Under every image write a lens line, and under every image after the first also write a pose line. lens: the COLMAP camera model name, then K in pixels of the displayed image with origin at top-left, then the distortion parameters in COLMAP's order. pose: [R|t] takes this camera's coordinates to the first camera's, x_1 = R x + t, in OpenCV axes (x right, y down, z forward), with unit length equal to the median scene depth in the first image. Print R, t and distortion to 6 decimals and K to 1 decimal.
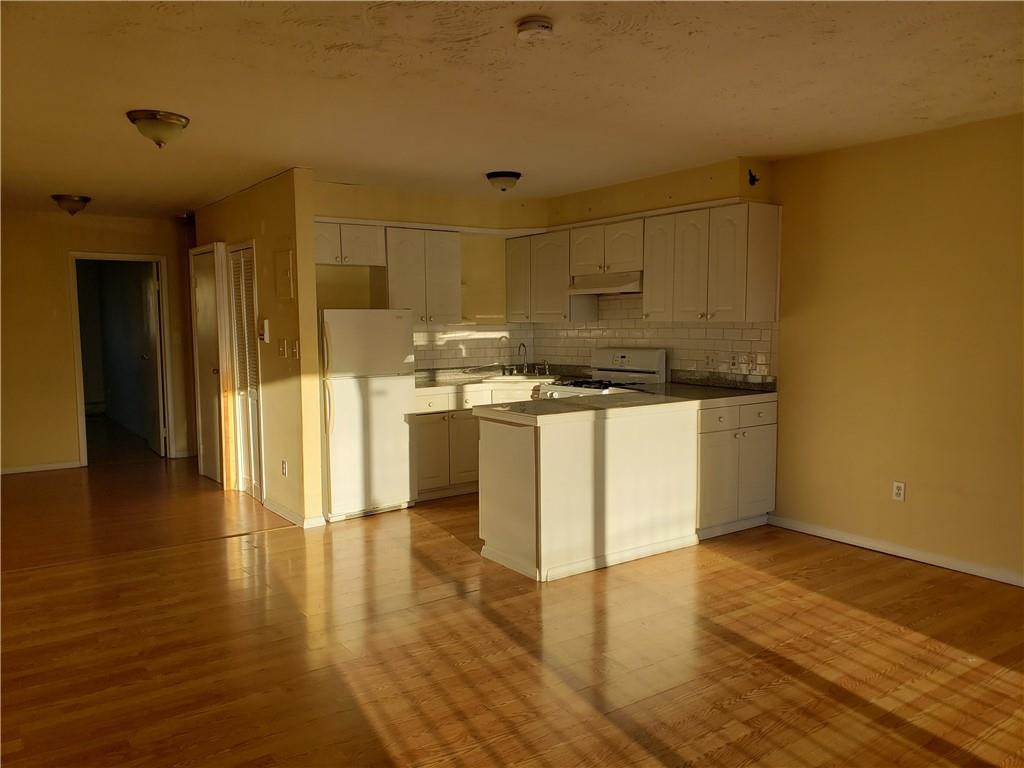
lens RADIAL K [[784.3, 0, 518.6], [0, 784.3, 400.6], [0, 0, 1]] dist [0.062388, -0.059899]
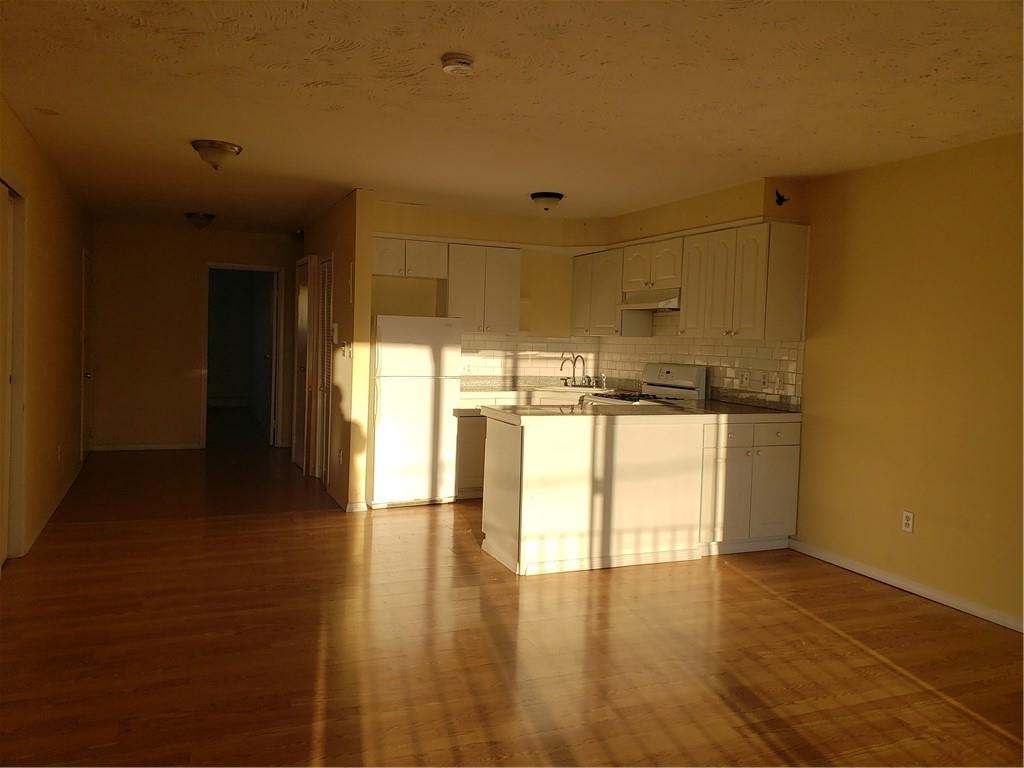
lens RADIAL K [[784.3, 0, 516.9], [0, 784.3, 379.4], [0, 0, 1]] dist [0.062388, -0.059899]
pose [[0.976827, 0.049953, -0.208118, 0.174401], [-0.061333, 0.996934, -0.048587, 0.015997], [0.205053, 0.060226, 0.976896, -0.033177]]
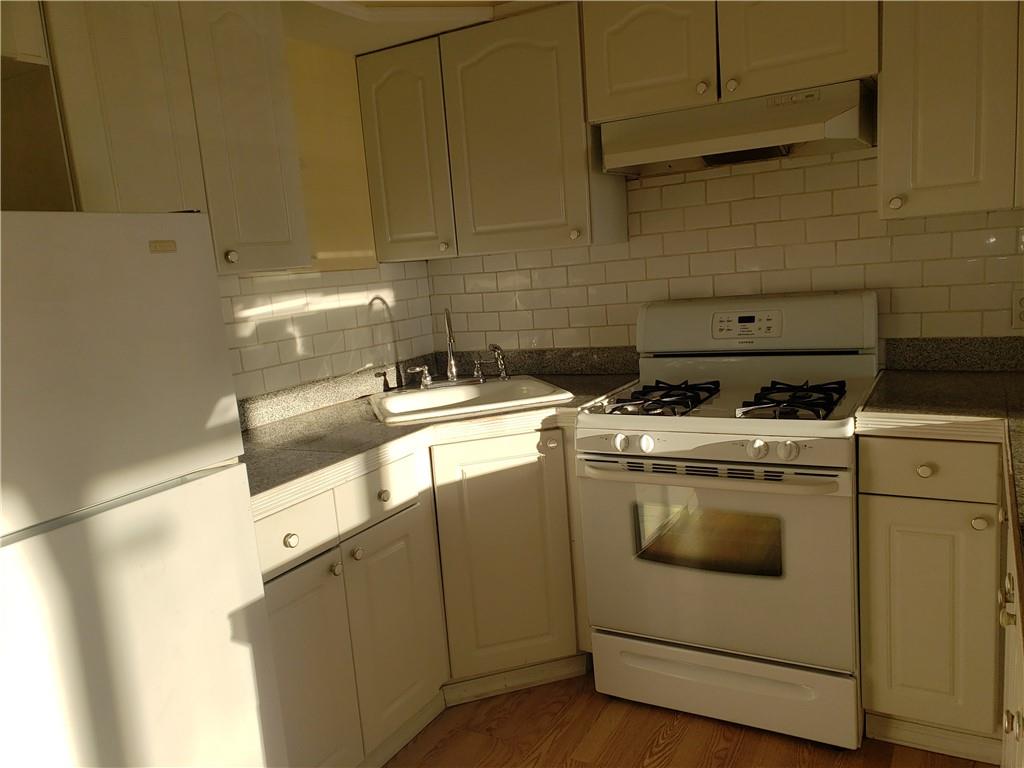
lens RADIAL K [[784.3, 0, 508.9], [0, 784.3, 391.0], [0, 0, 1]] dist [0.062388, -0.059899]
pose [[0.912024, -0.129436, 0.389178, -0.161326], [0.112274, 0.991441, 0.066631, -0.067756], [-0.394471, -0.017074, 0.918750, 0.757372]]
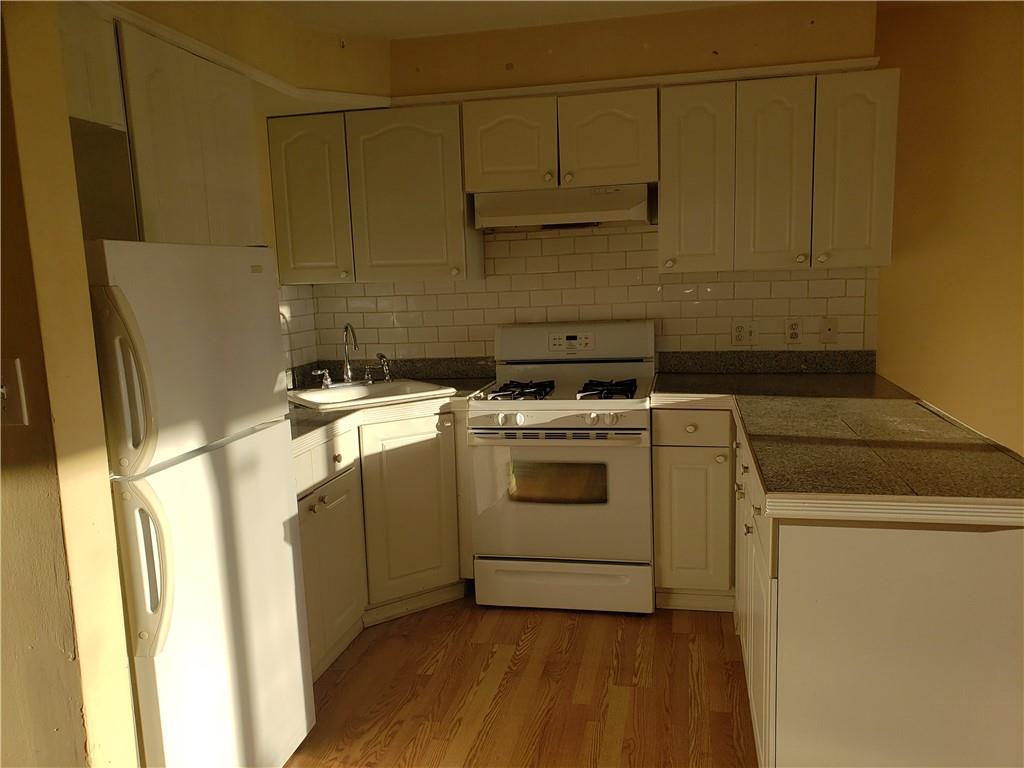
lens RADIAL K [[784.3, 0, 521.3], [0, 784.3, 403.8], [0, 0, 1]] dist [0.062388, -0.059899]
pose [[0.737837, -0.122741, 0.663726, -0.324021], [0.096620, 0.992407, 0.076114, -0.061777], [-0.668028, 0.007970, 0.744093, 0.667152]]
